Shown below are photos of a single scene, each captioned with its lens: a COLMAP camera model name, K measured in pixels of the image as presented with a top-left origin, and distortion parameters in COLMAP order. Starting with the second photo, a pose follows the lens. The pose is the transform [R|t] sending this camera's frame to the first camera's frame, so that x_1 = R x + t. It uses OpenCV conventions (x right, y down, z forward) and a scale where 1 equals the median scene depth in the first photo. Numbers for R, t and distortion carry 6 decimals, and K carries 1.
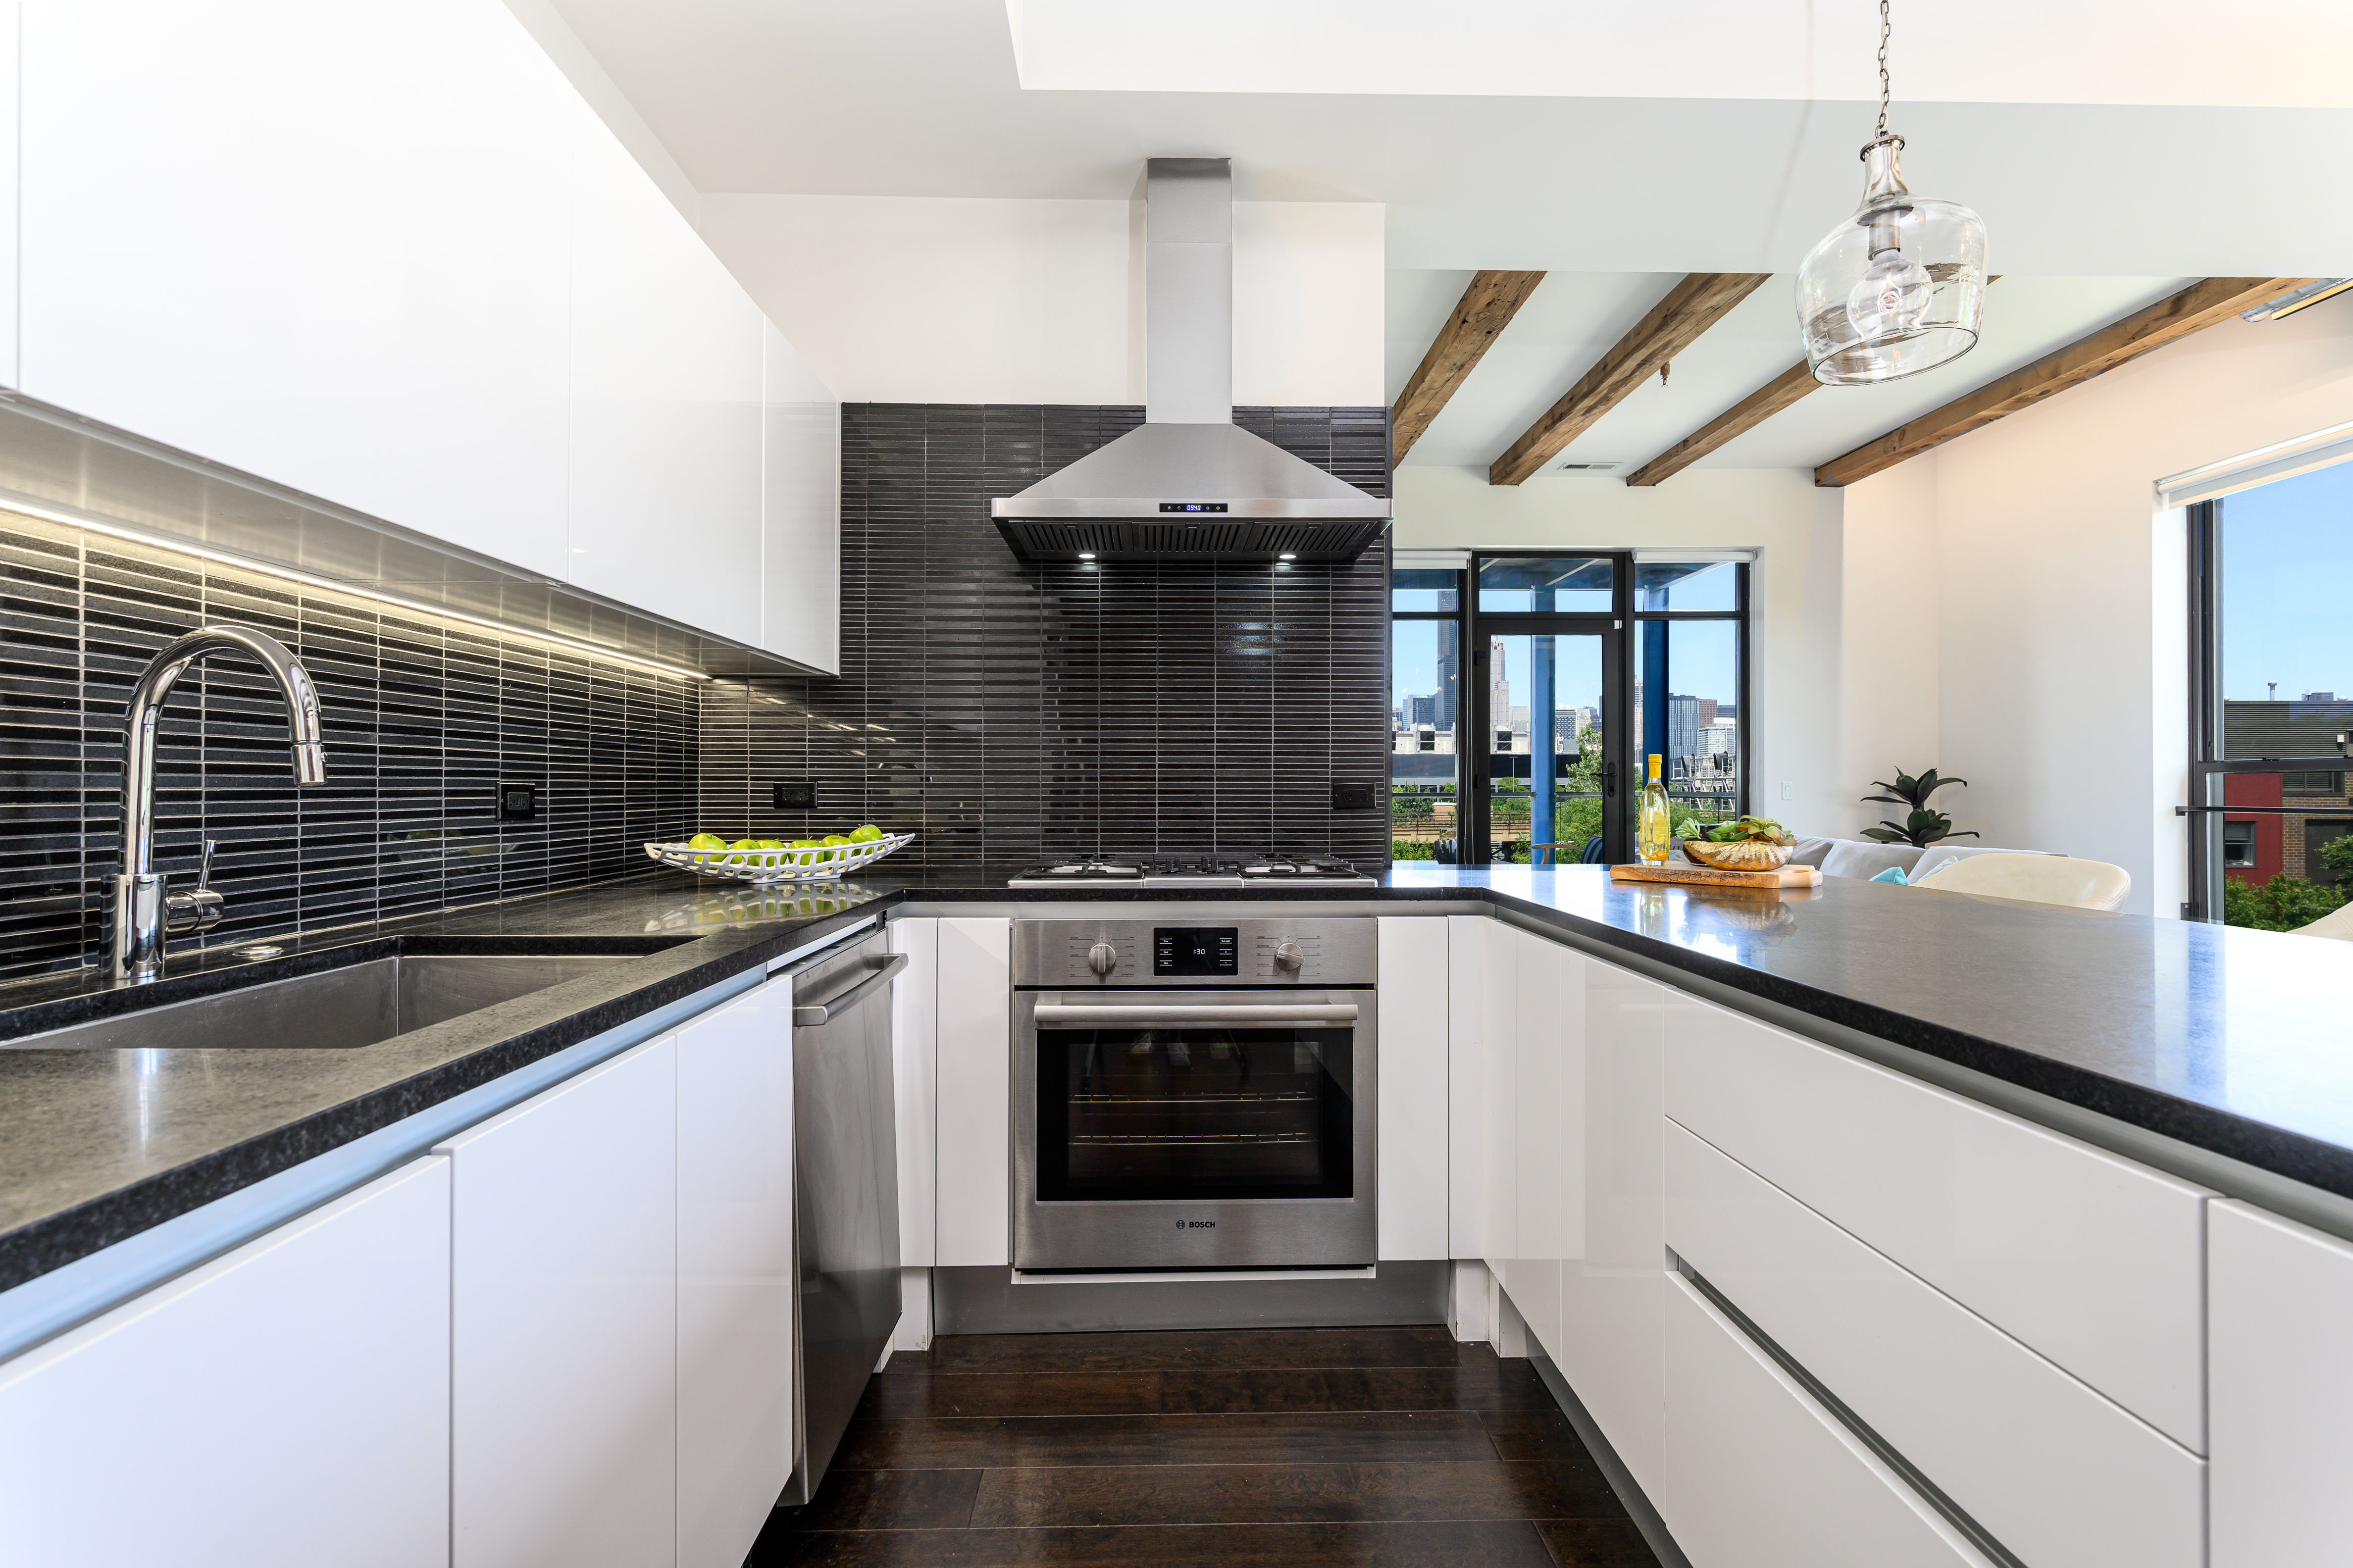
lens RADIAL K [[1090.2, 0, 1179.0], [0, 1090.2, 788.6], [0, 0, 1]] dist [-0.000743, 0.000774]
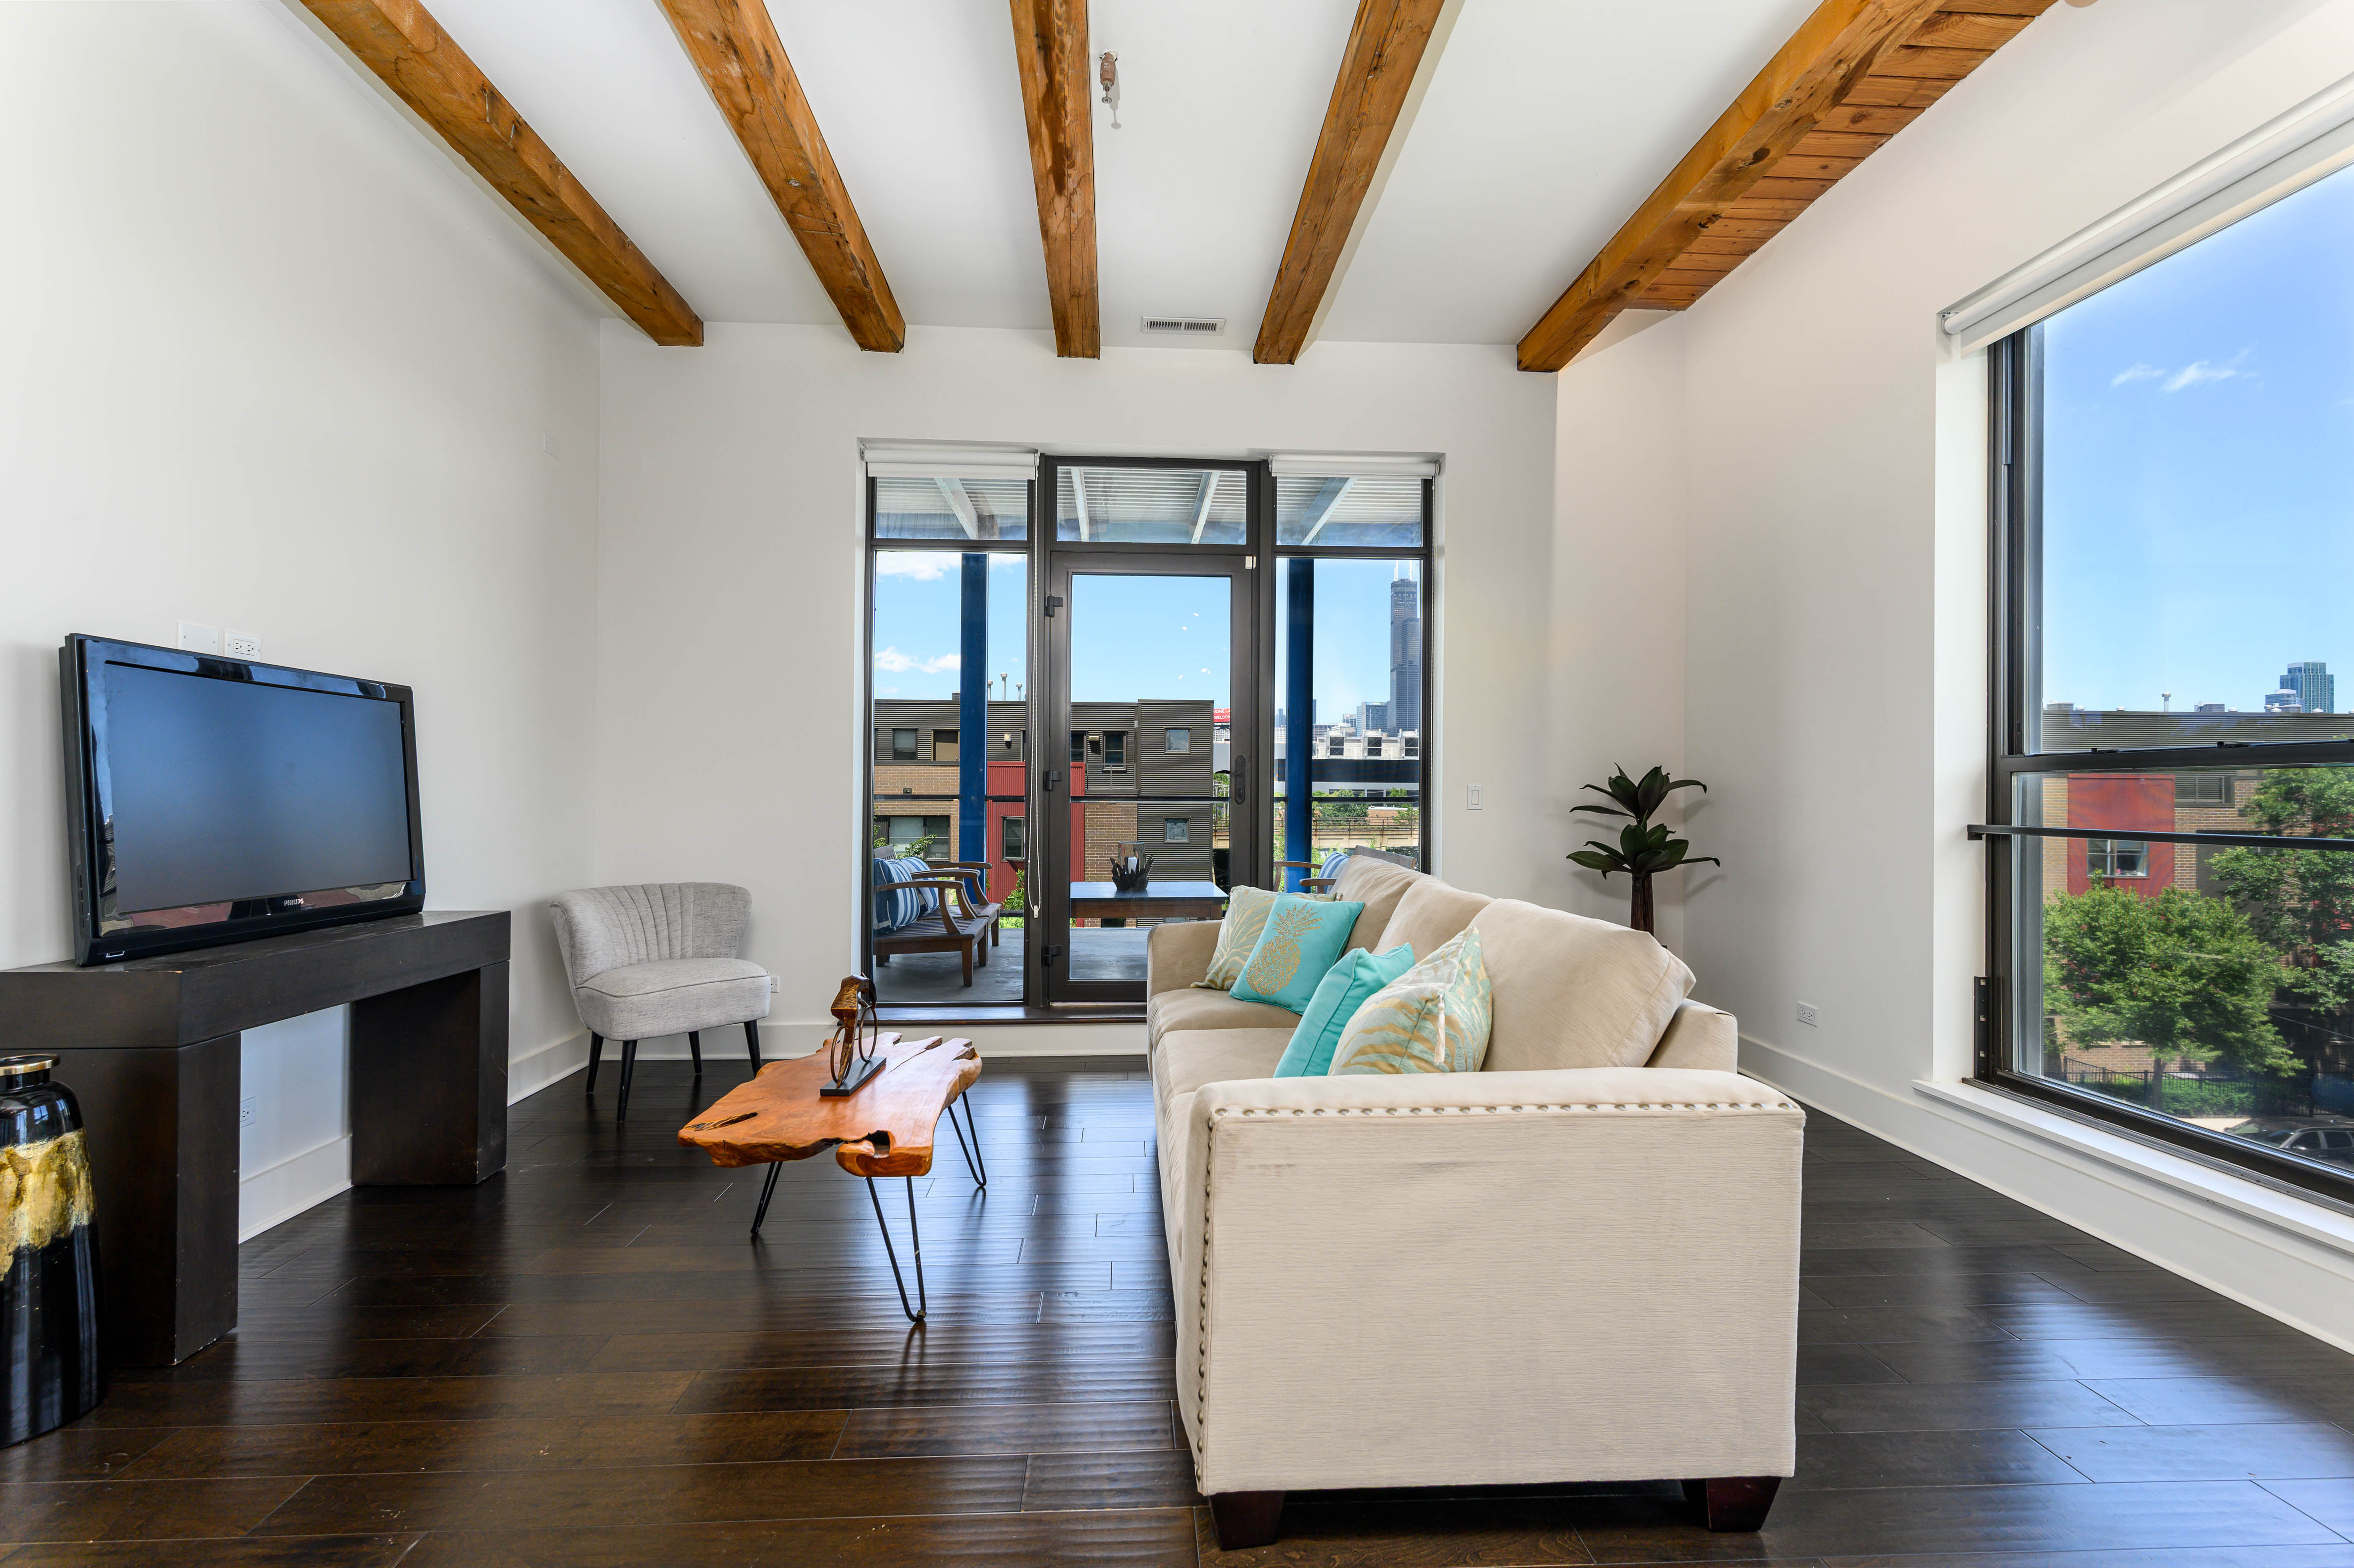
lens RADIAL K [[1071.4, 0, 1179.3], [0, 1071.4, 787.1], [0, 0, 1]] dist [0.000232, -0.000304]
pose [[0.999147, 0.007490, 0.040613, 0.923594], [-0.007305, 0.999962, -0.004692, 0.001000], [-0.040646, 0.004392, 0.999164, 0.850816]]
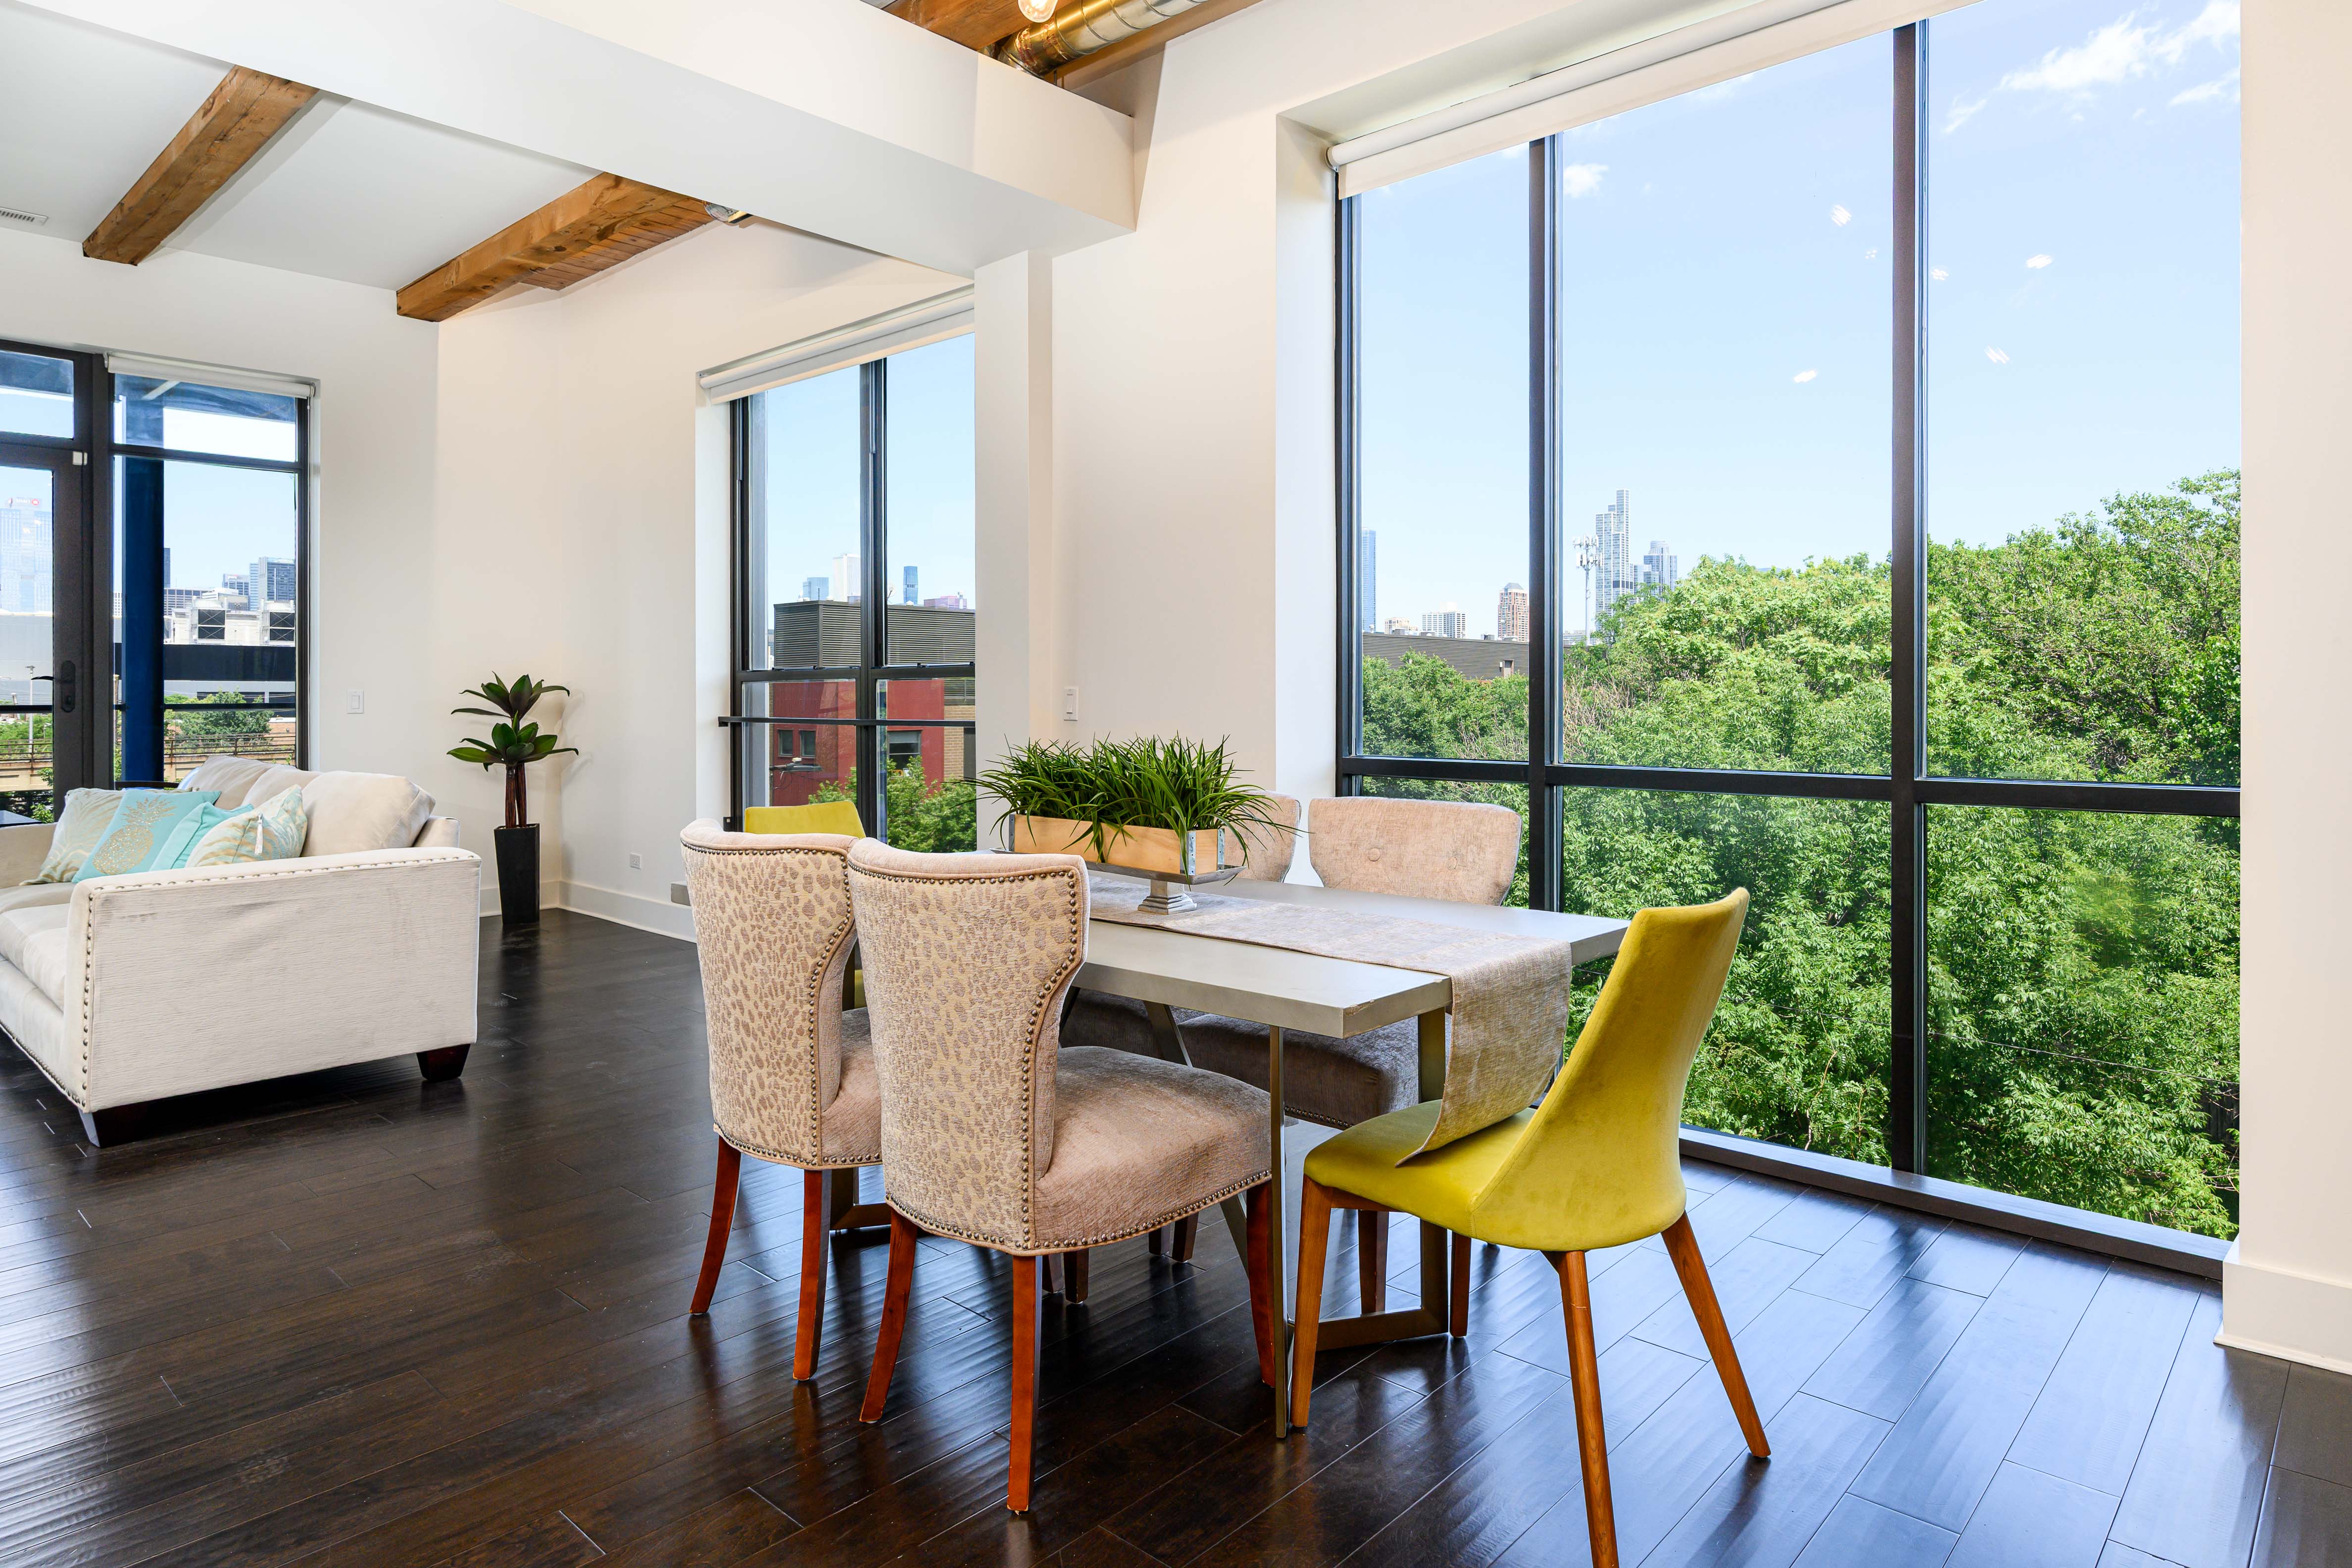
lens RADIAL K [[1344.8, 0, 1252.5], [0, 1344.8, 696.3], [0, 0, 1]] dist [-0.003803, -0.001012]
pose [[0.662856, -0.001339, 0.748746, 0.734181], [0.001660, 0.999999, 0.000318, -0.002146], [-0.748745, 0.001032, 0.662857, -0.288101]]
